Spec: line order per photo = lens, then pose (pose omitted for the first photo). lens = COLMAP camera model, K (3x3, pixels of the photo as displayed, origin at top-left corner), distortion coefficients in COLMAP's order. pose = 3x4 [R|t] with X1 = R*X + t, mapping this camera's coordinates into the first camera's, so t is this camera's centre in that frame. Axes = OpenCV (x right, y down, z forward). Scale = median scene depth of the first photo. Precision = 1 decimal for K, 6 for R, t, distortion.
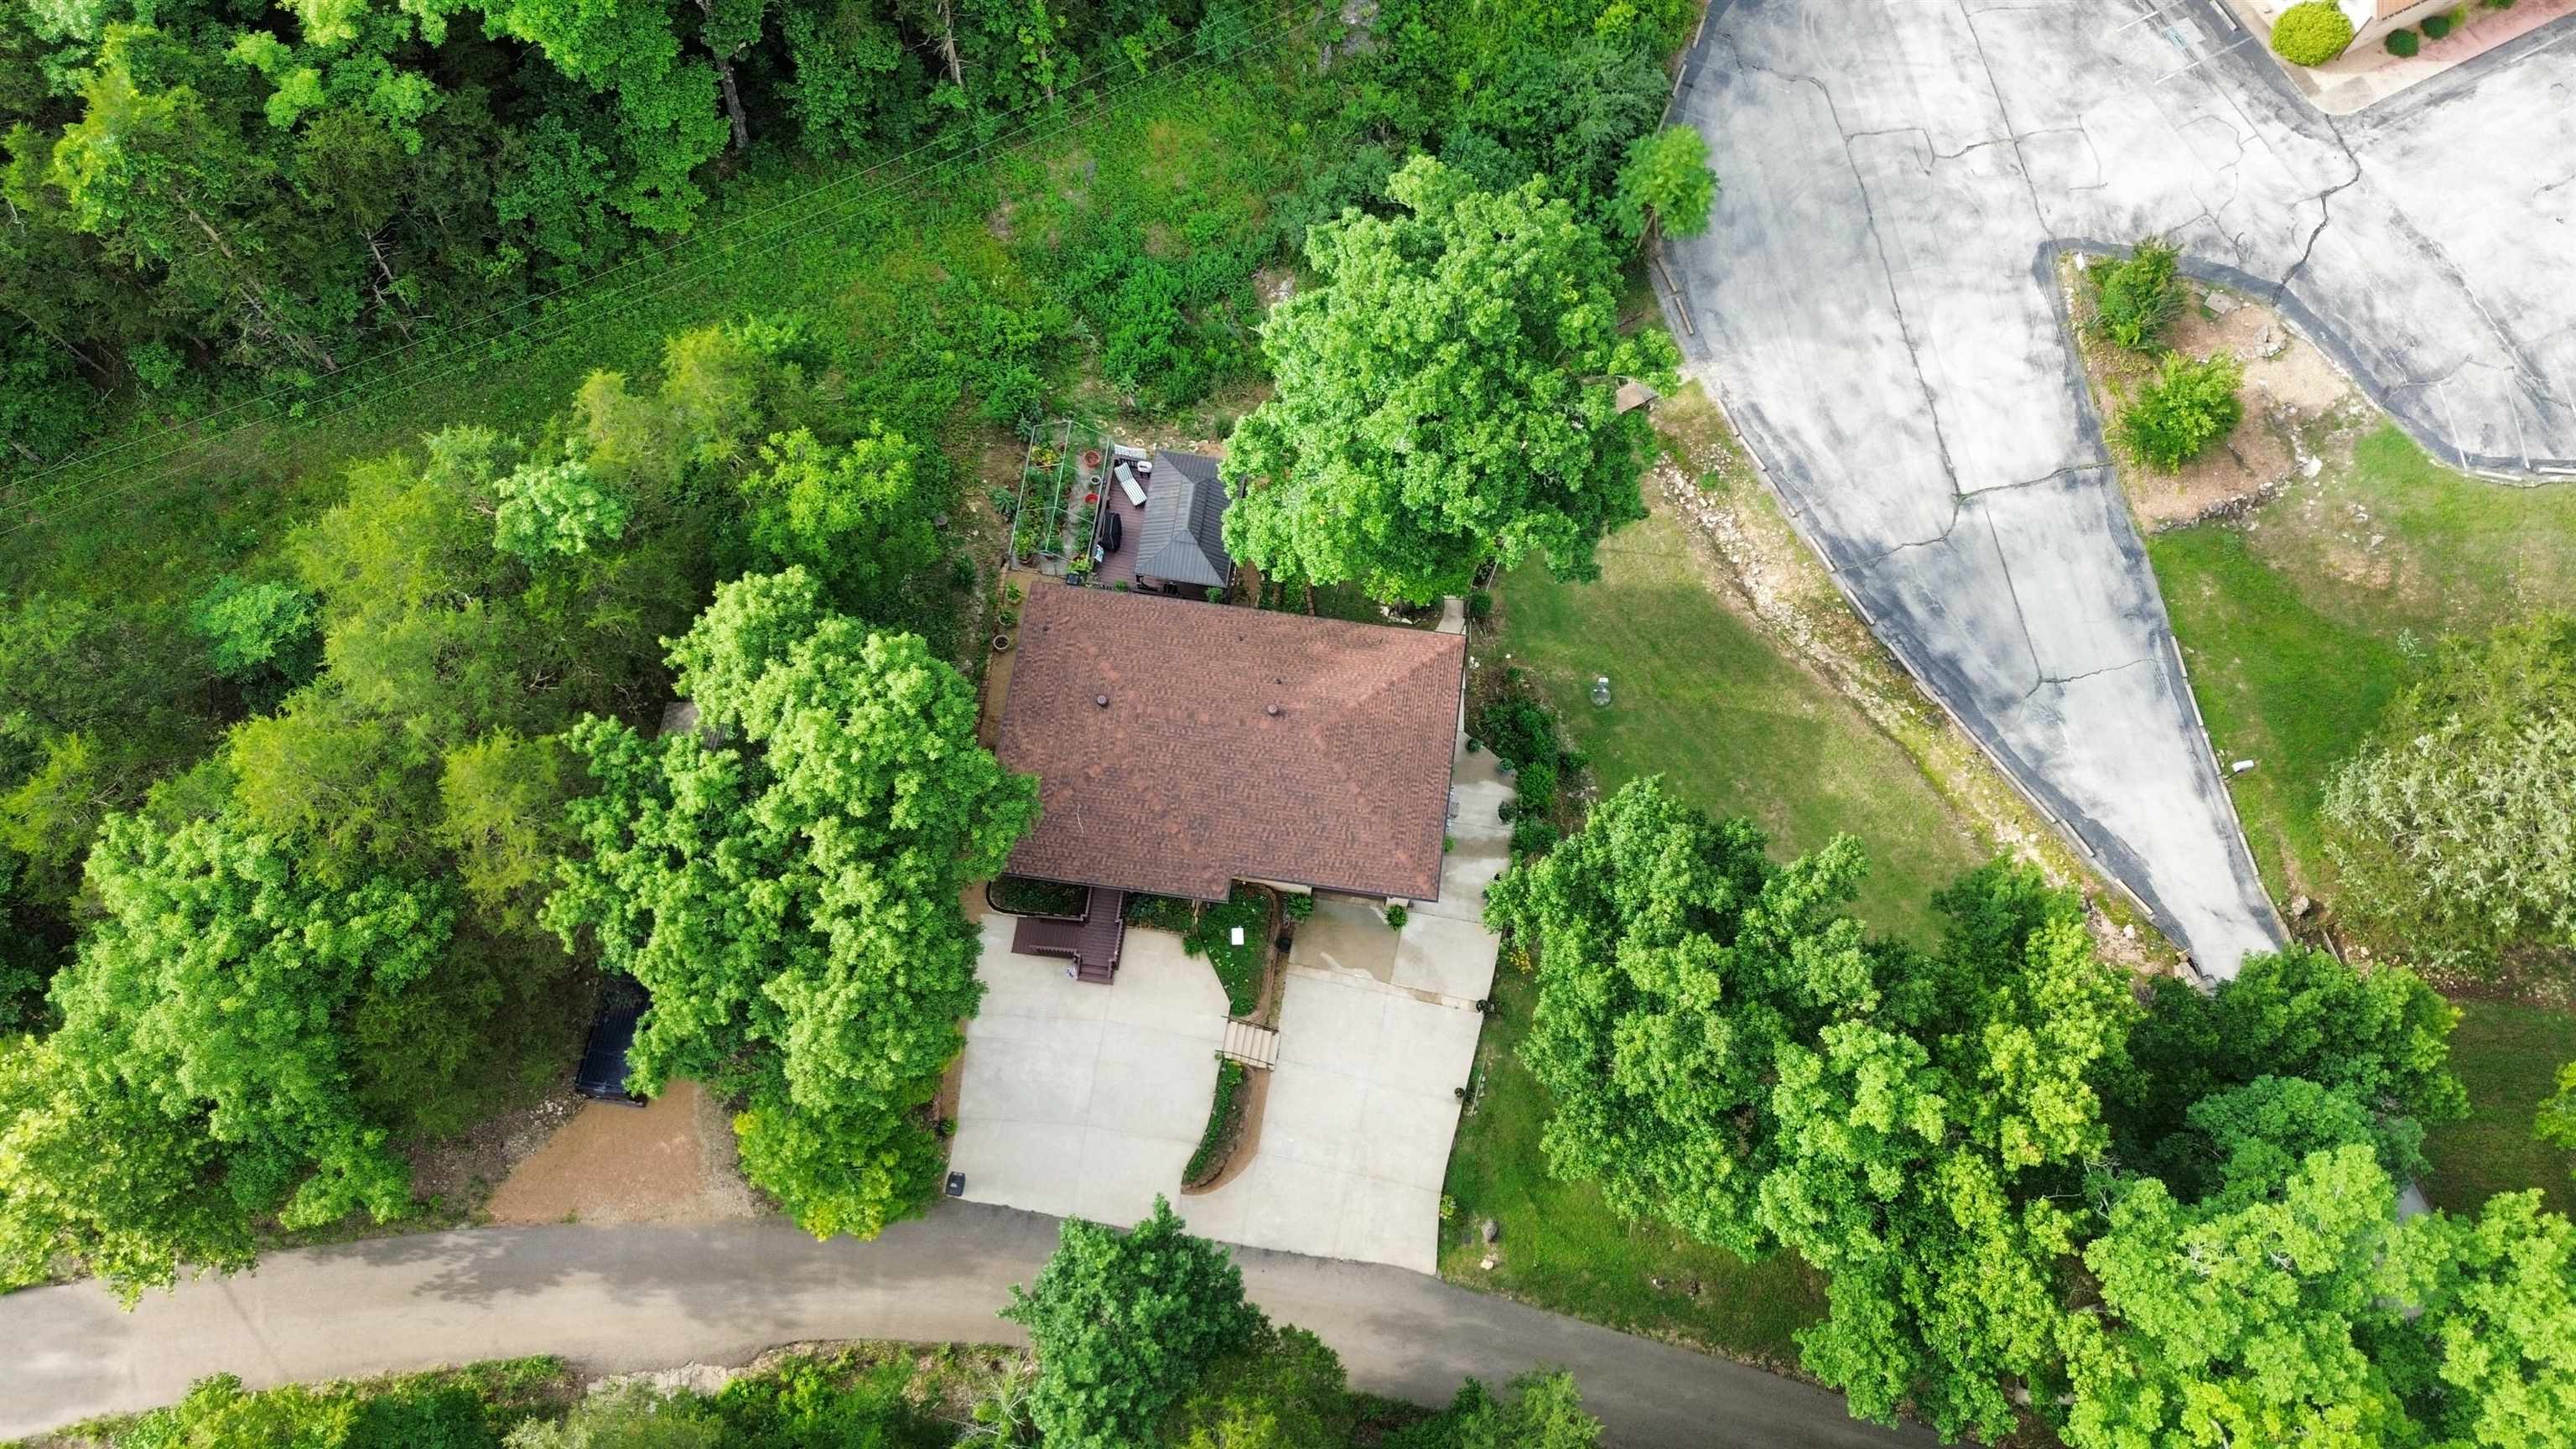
lens RADIAL K [[1836.8, 0, 1288.0], [0, 1836.8, 724.5], [0, 0, 1]] dist [0.079772, -0.076966]
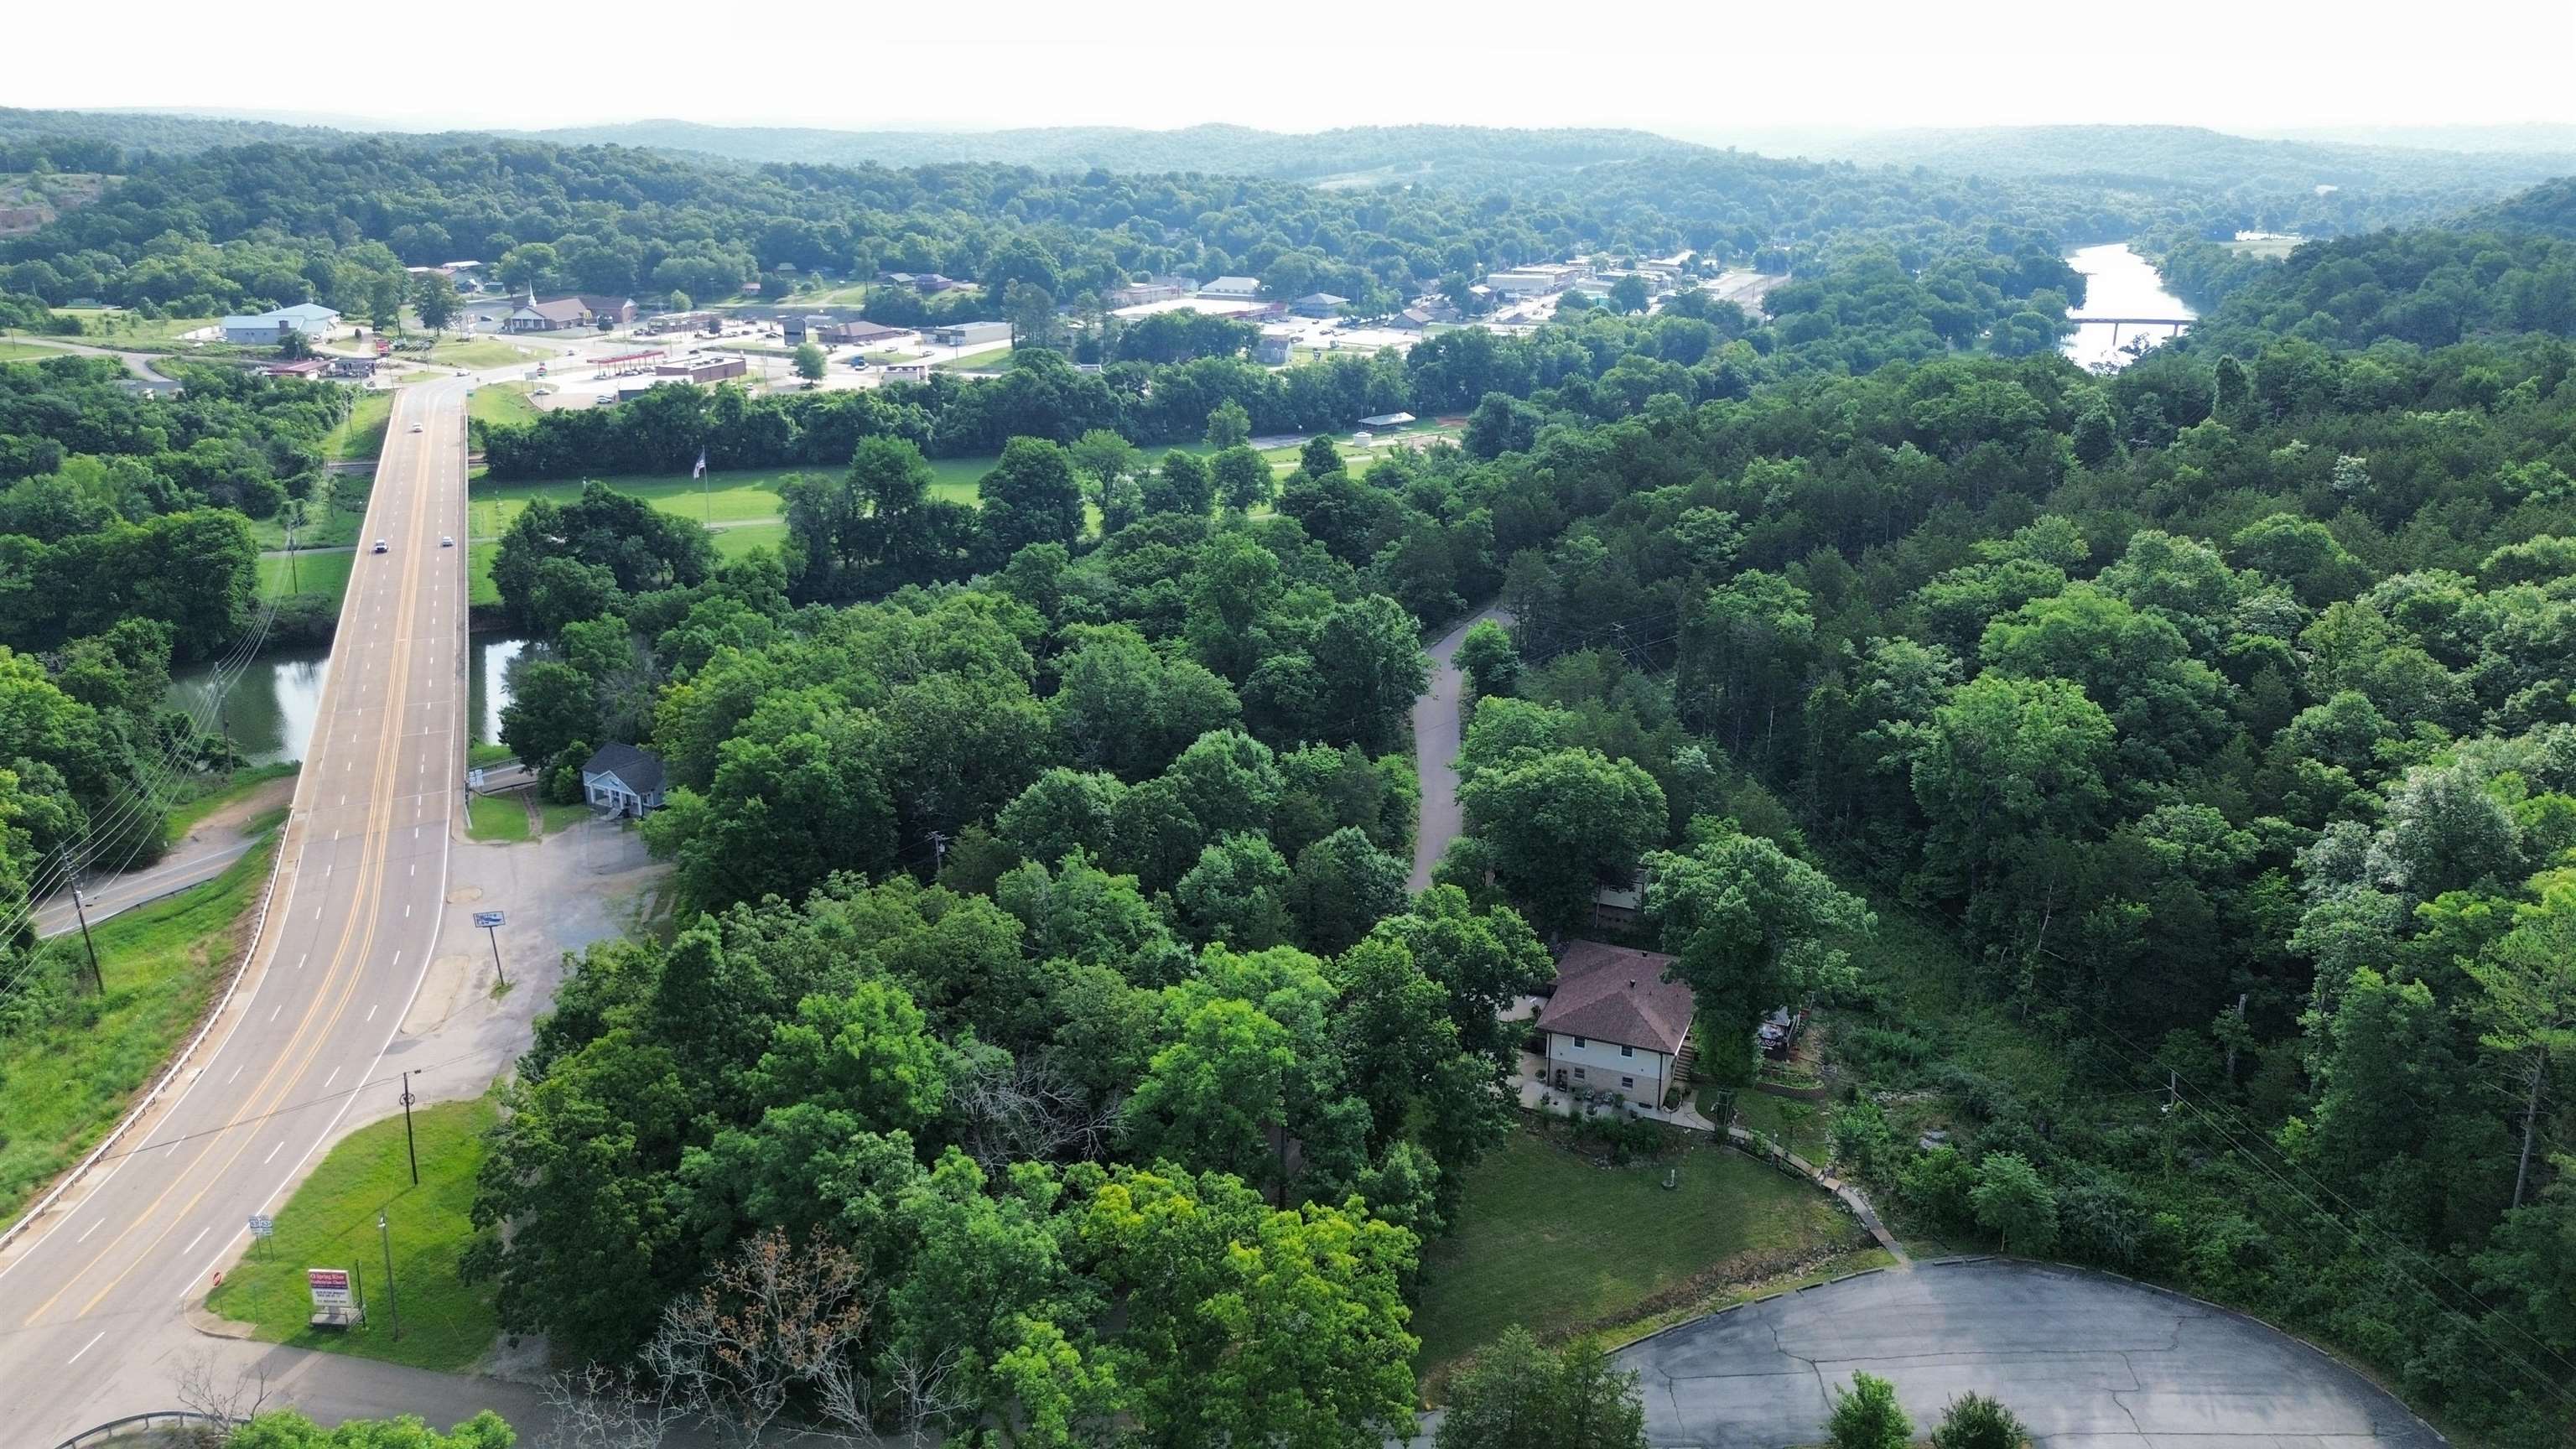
lens RADIAL K [[1836.8, 0, 1288.0], [0, 1836.8, 724.5], [0, 0, 1]] dist [0.079772, -0.076966]
pose [[-0.259680, 0.274131, -0.925969, 1.689503], [-0.902687, 0.271773, 0.333609, -0.375585], [0.343106, 0.922492, 0.176880, 0.182739]]
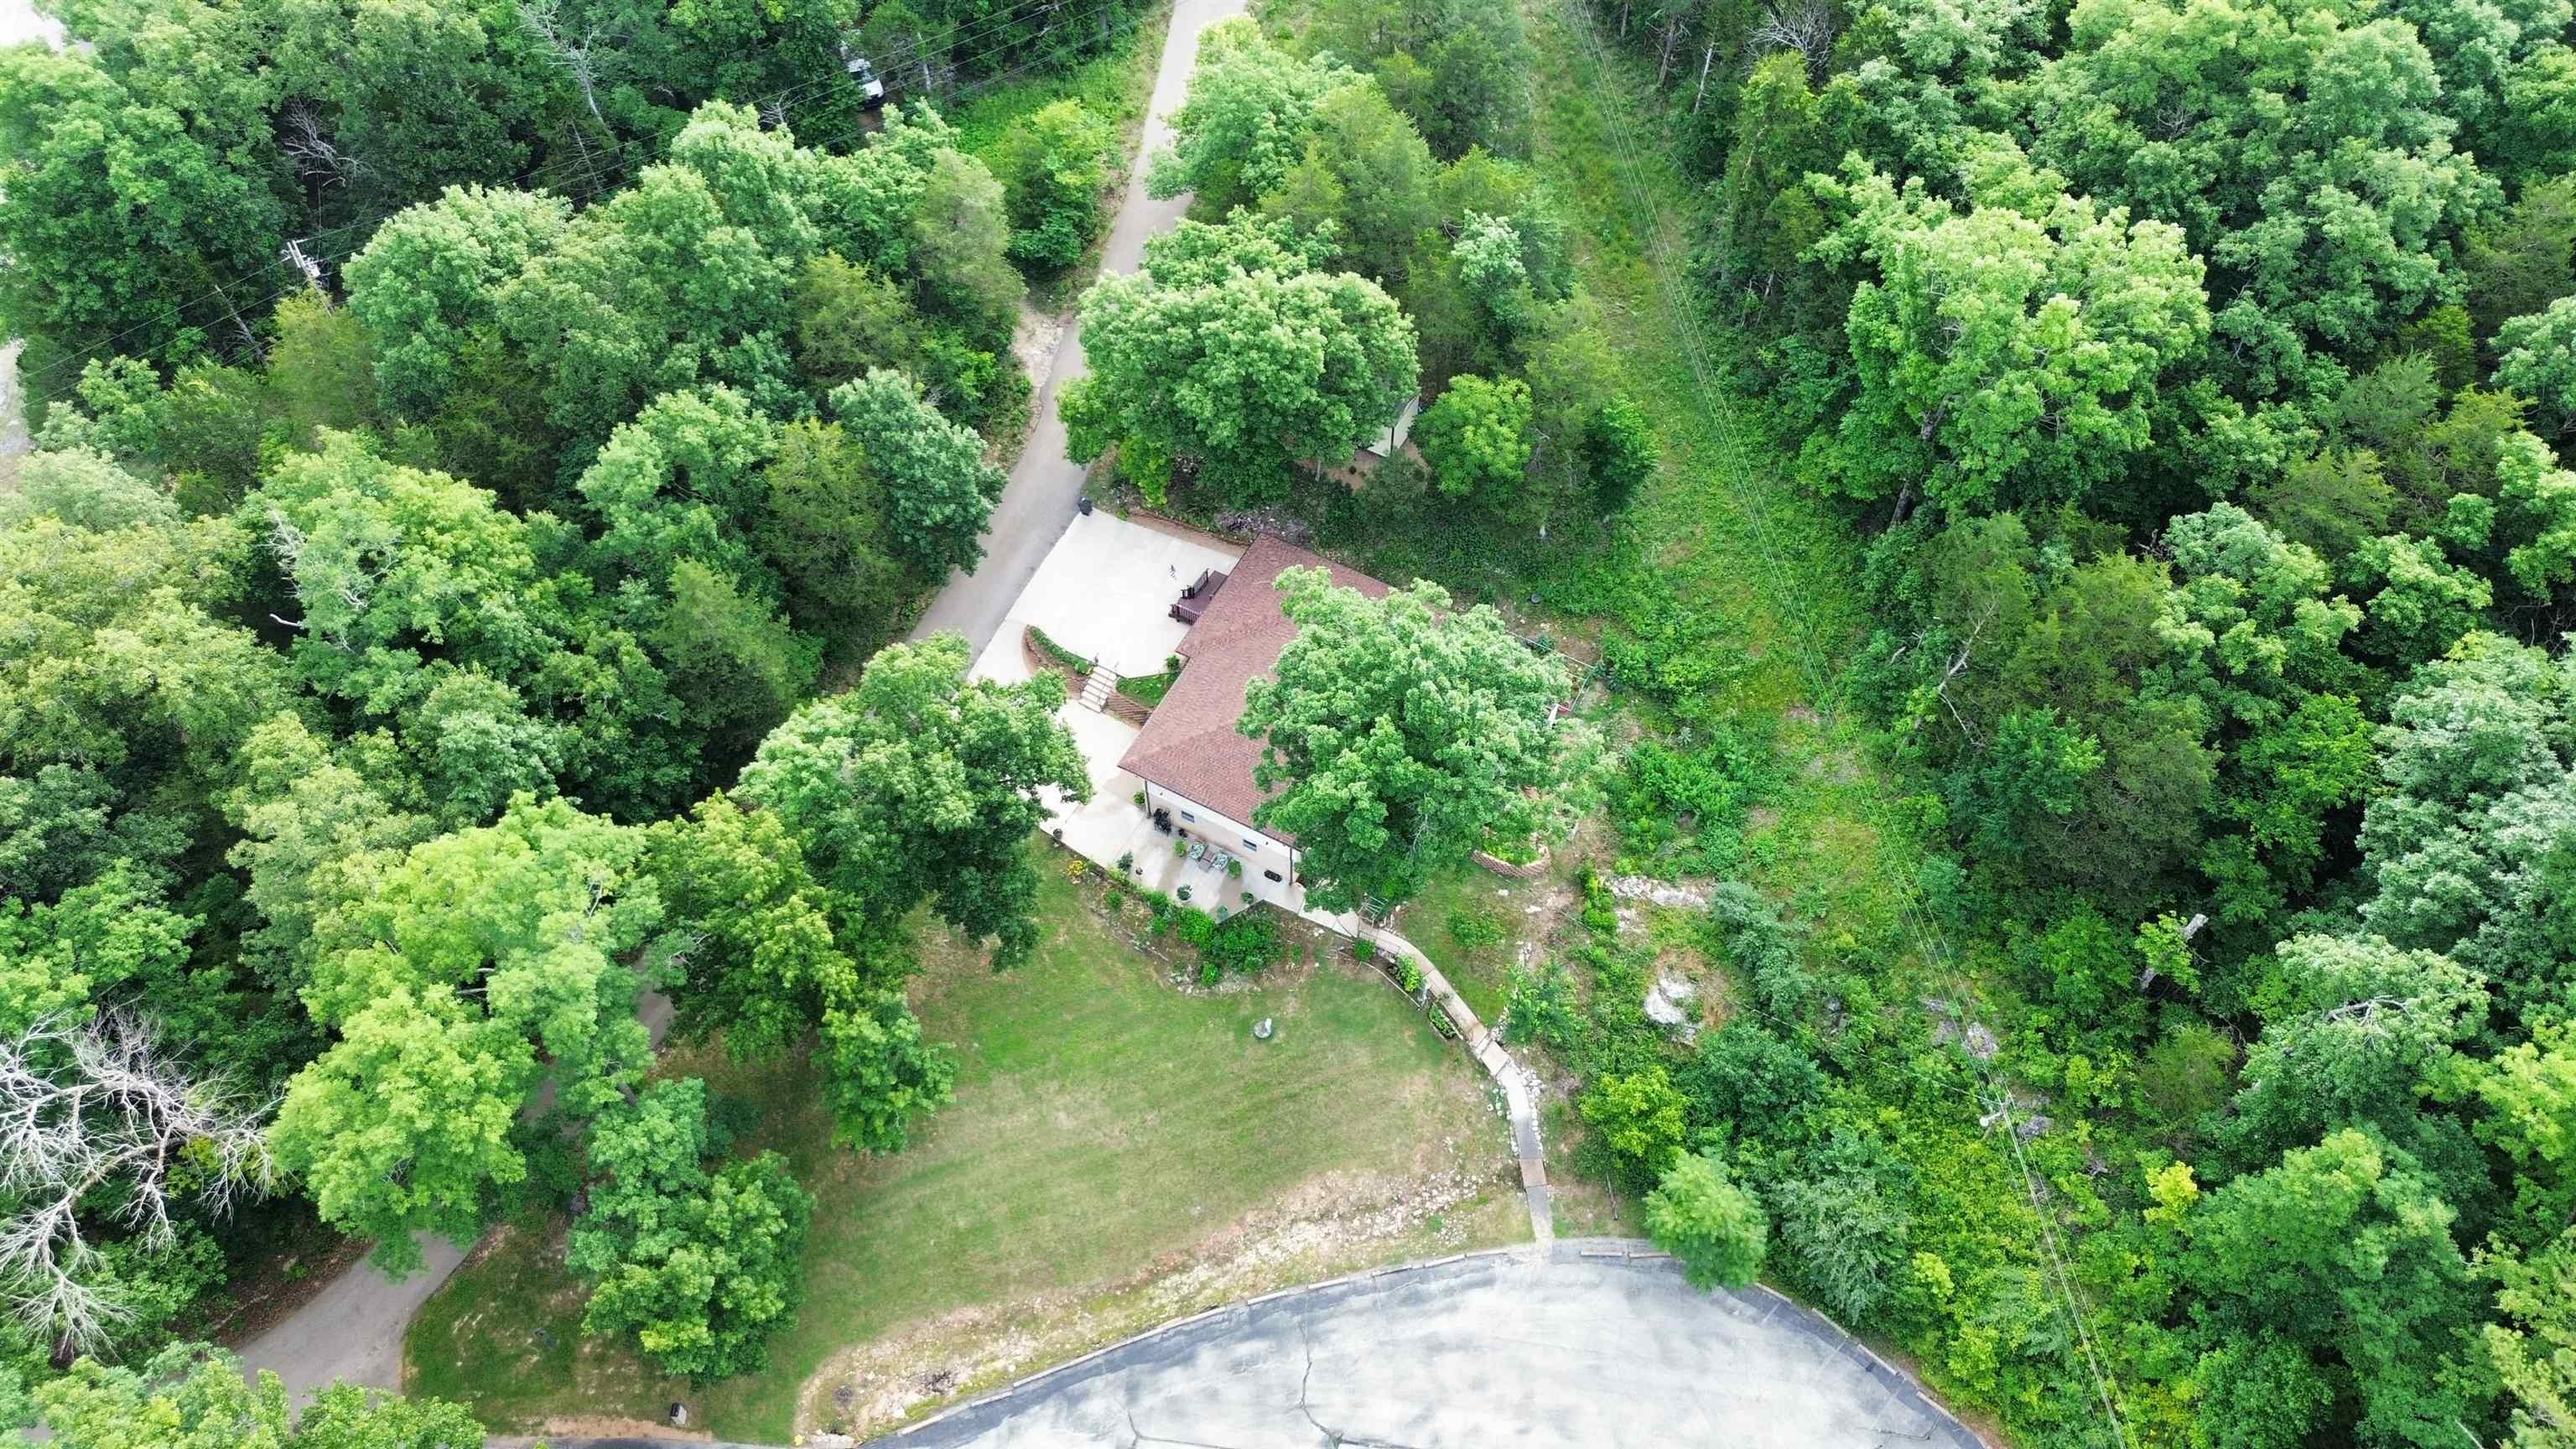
lens RADIAL K [[1836.8, 0, 1288.0], [0, 1836.8, 724.5], [0, 0, 1]] dist [0.079772, -0.076966]
pose [[-0.353981, 0.756230, -0.550284, 0.650926], [-0.877557, -0.065108, 0.475031, -0.565452], [0.323405, 0.651058, 0.686682, 0.065377]]
